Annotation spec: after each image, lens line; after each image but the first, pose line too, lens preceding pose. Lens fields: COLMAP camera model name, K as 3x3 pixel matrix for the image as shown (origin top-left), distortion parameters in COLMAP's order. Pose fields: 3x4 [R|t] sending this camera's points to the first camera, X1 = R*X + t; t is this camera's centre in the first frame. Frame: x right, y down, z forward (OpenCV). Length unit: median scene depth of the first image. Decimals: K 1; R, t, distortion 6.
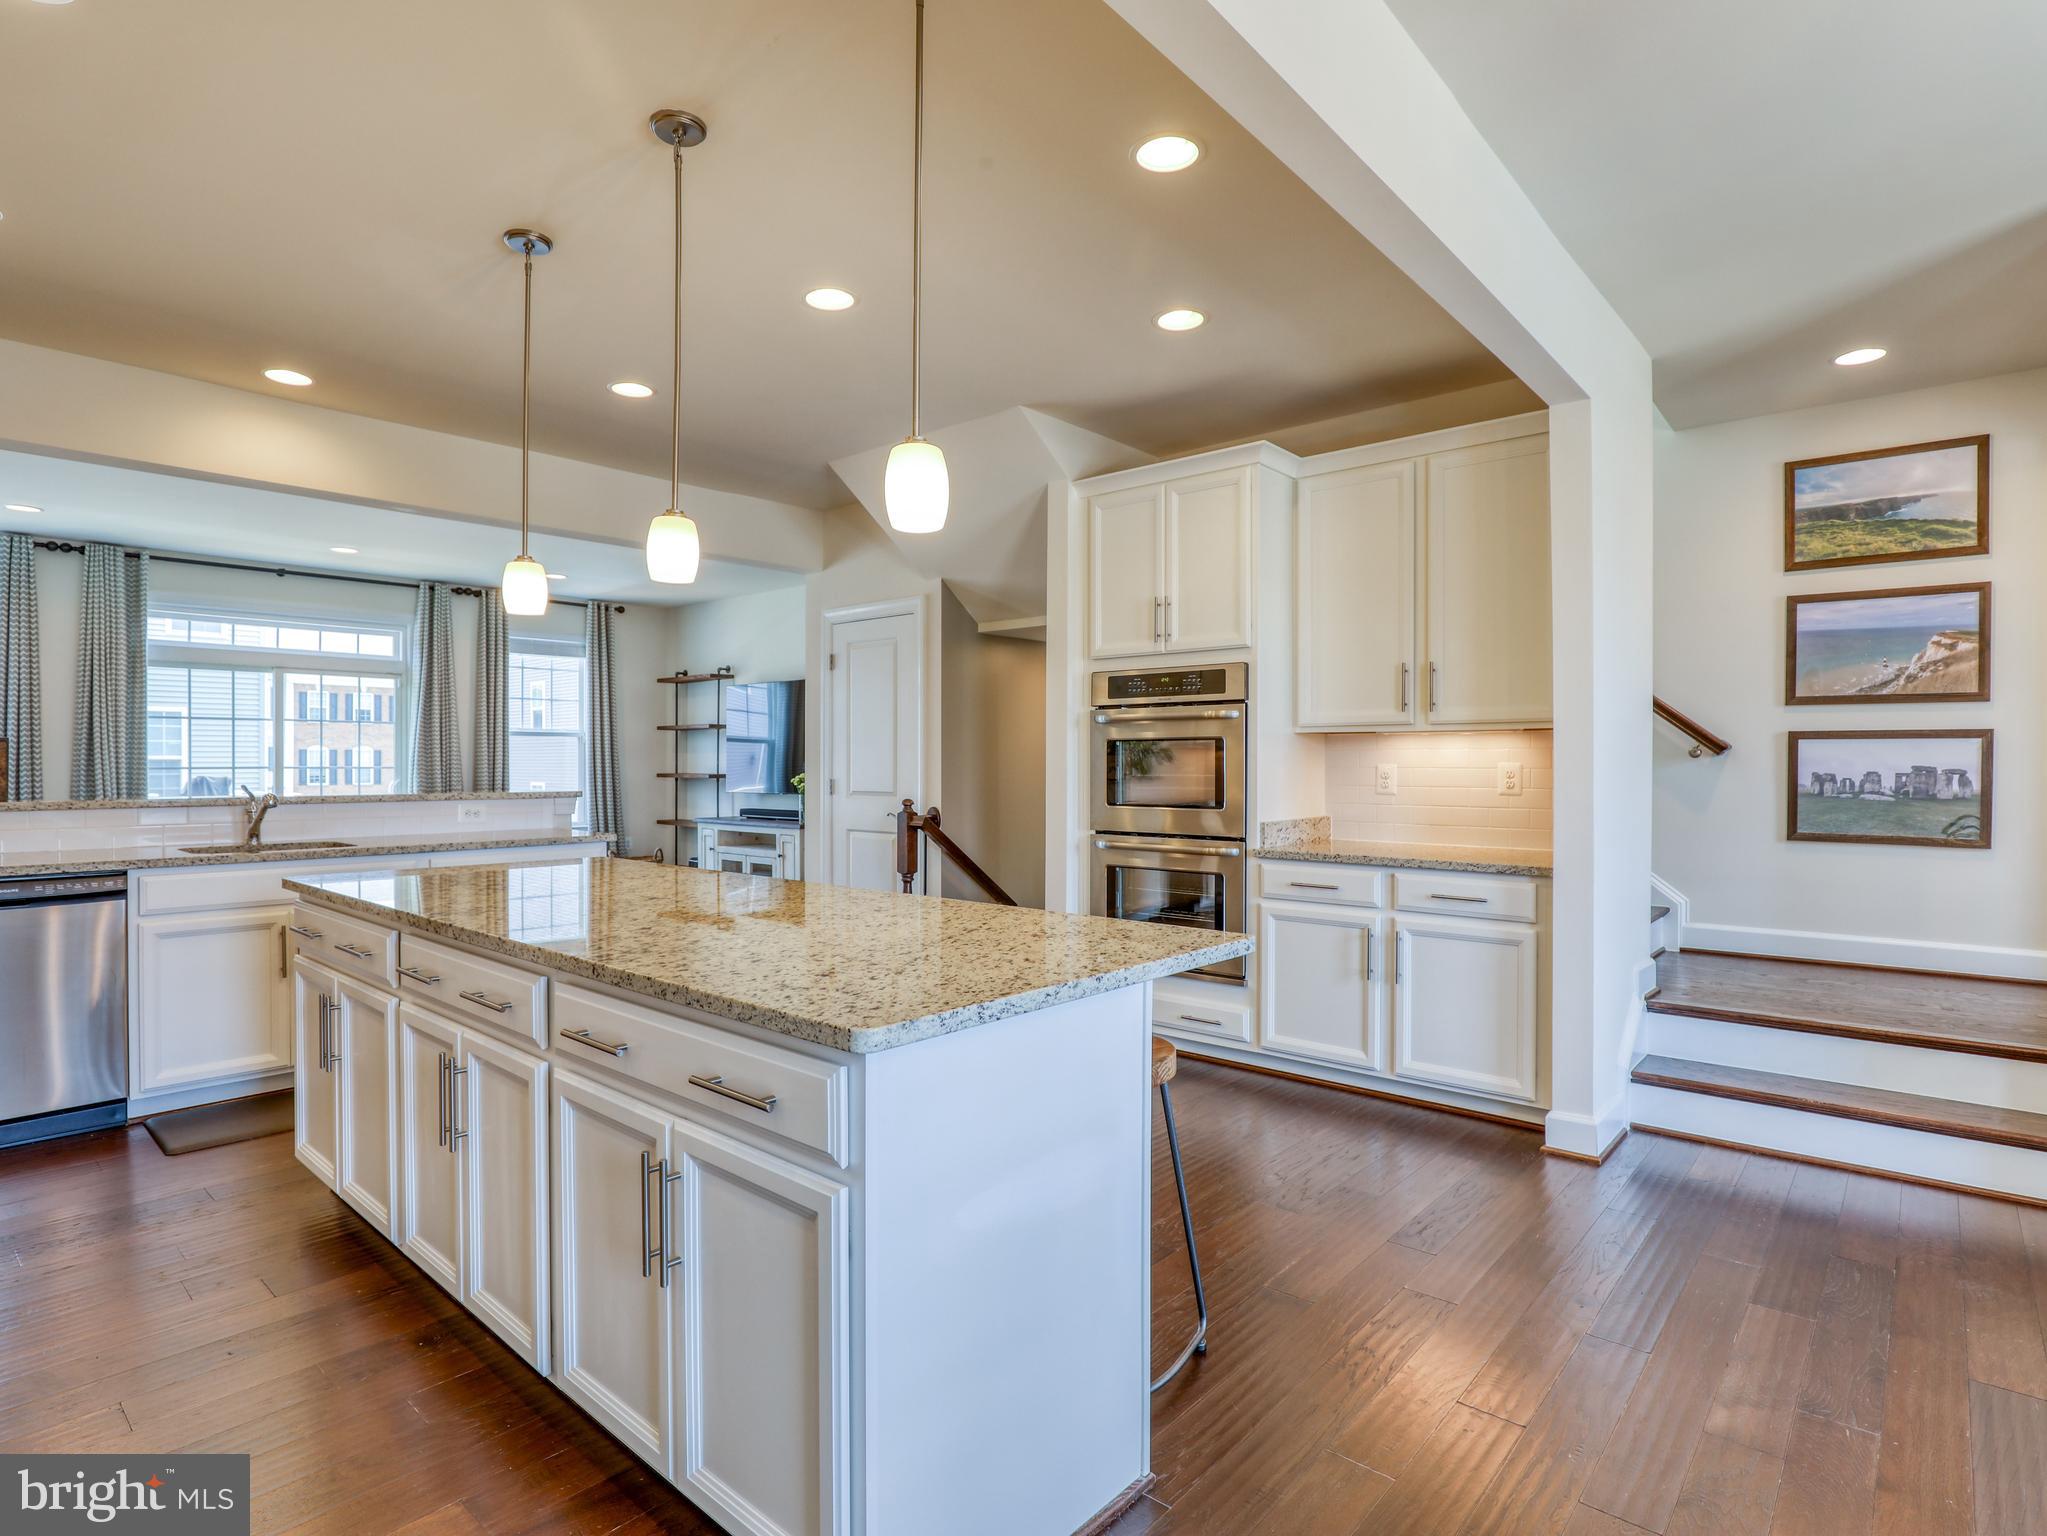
lens RADIAL K [[1075.0, 0, 1006.2], [0, 1075.0, 771.4], [0, 0, 1]] dist [-0.029707, 0.005198]
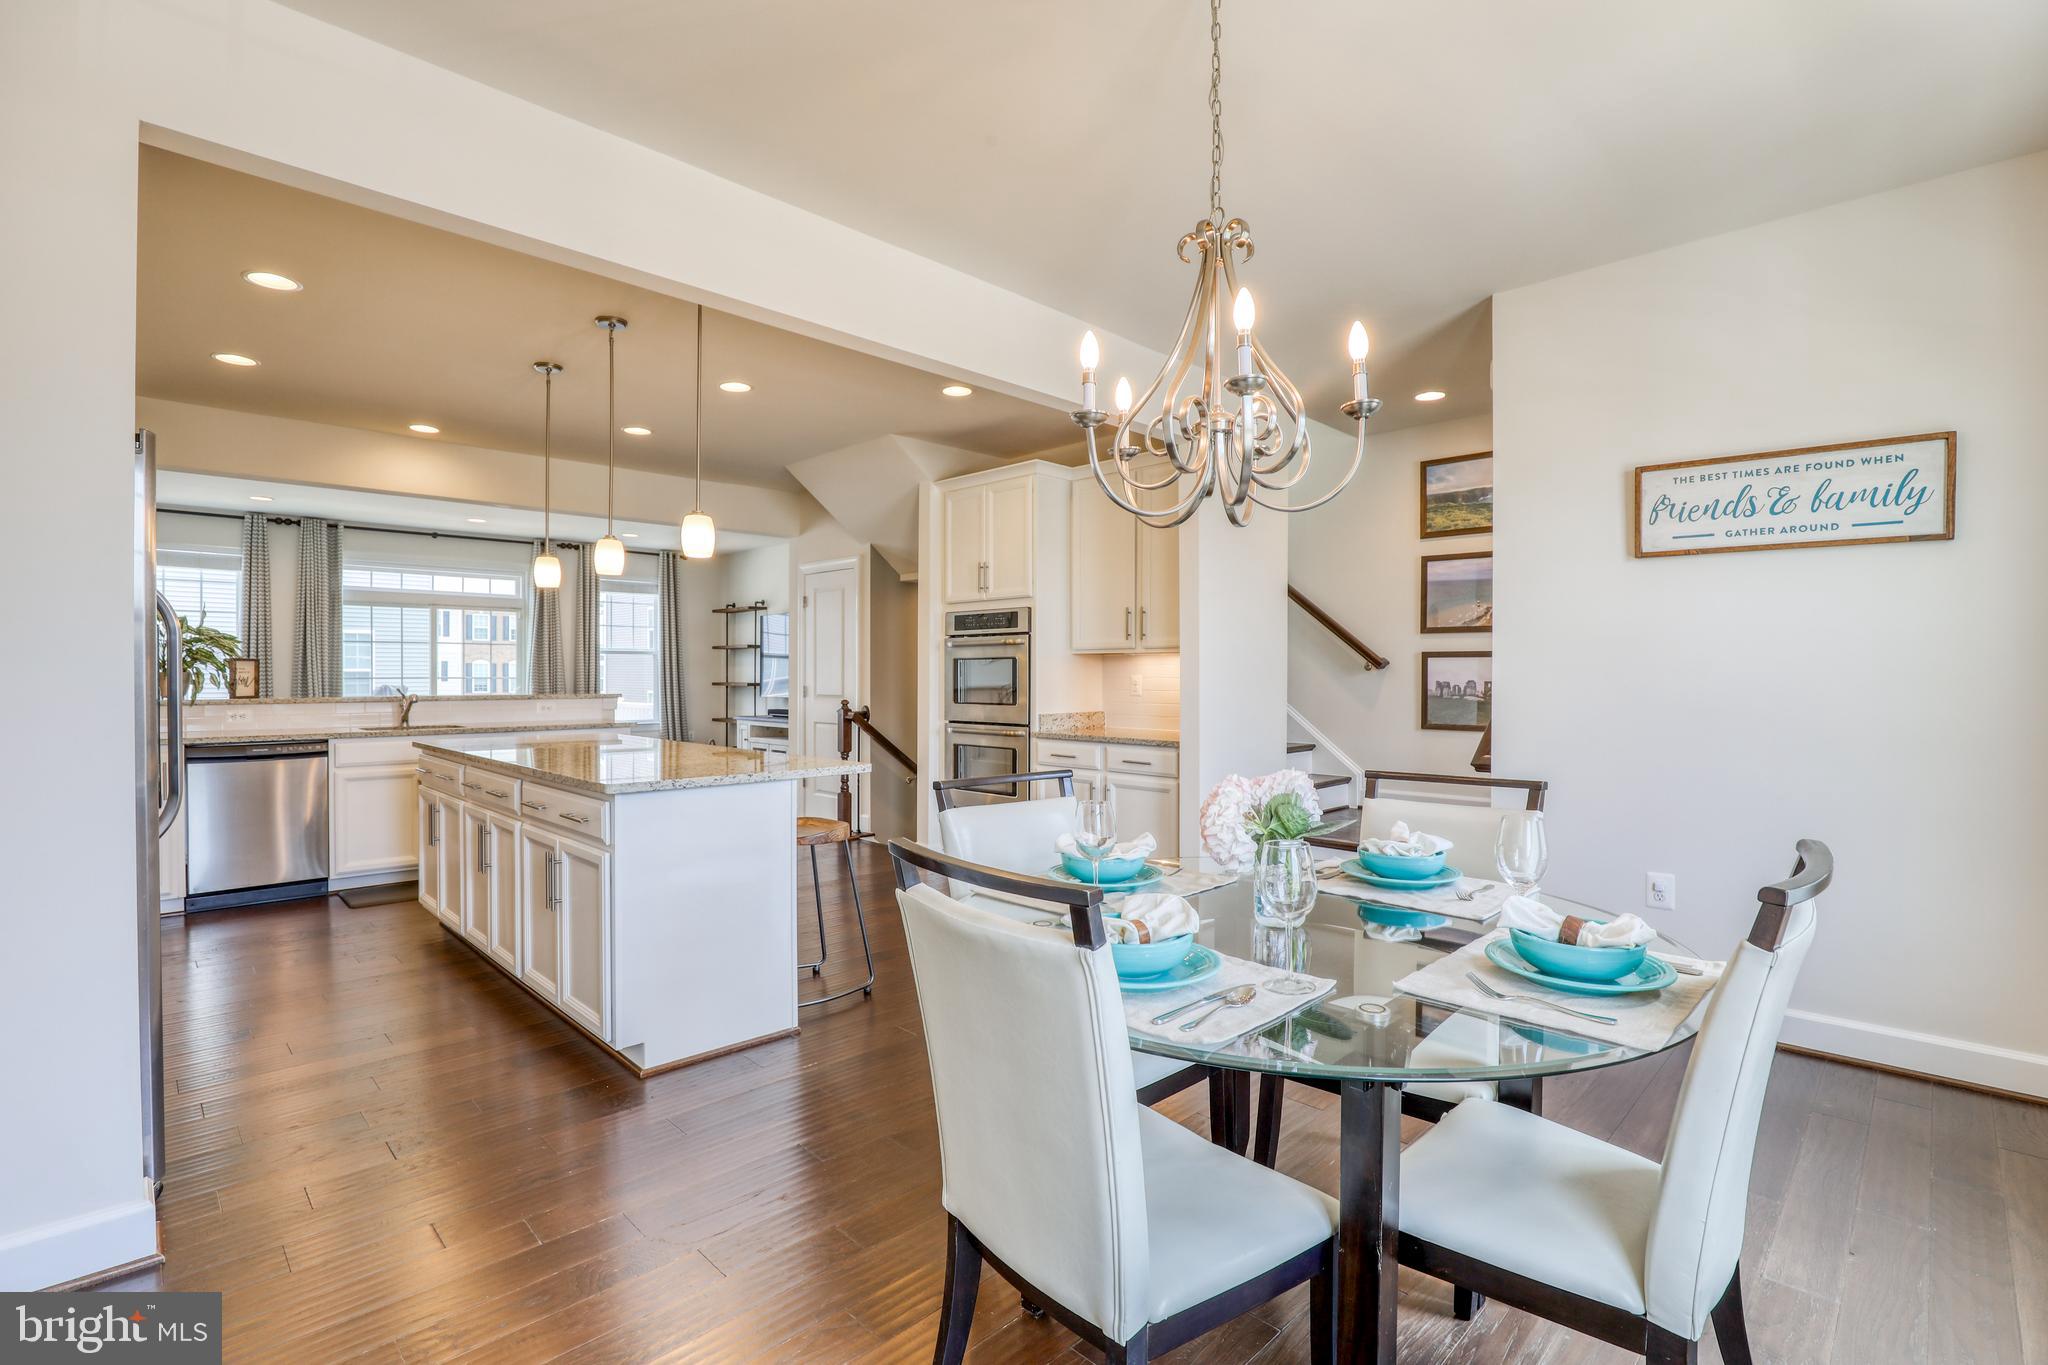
lens RADIAL K [[960.4, 0, 986.1], [0, 960.4, 685.3], [0, 0, 1]] dist [-0.023219, -0.000046]
pose [[0.995906, 0.001205, -0.090389, 0.269631], [-0.000876, 0.999993, 0.003672, 0.002479], [0.090393, -0.003578, 0.995900, -0.318734]]
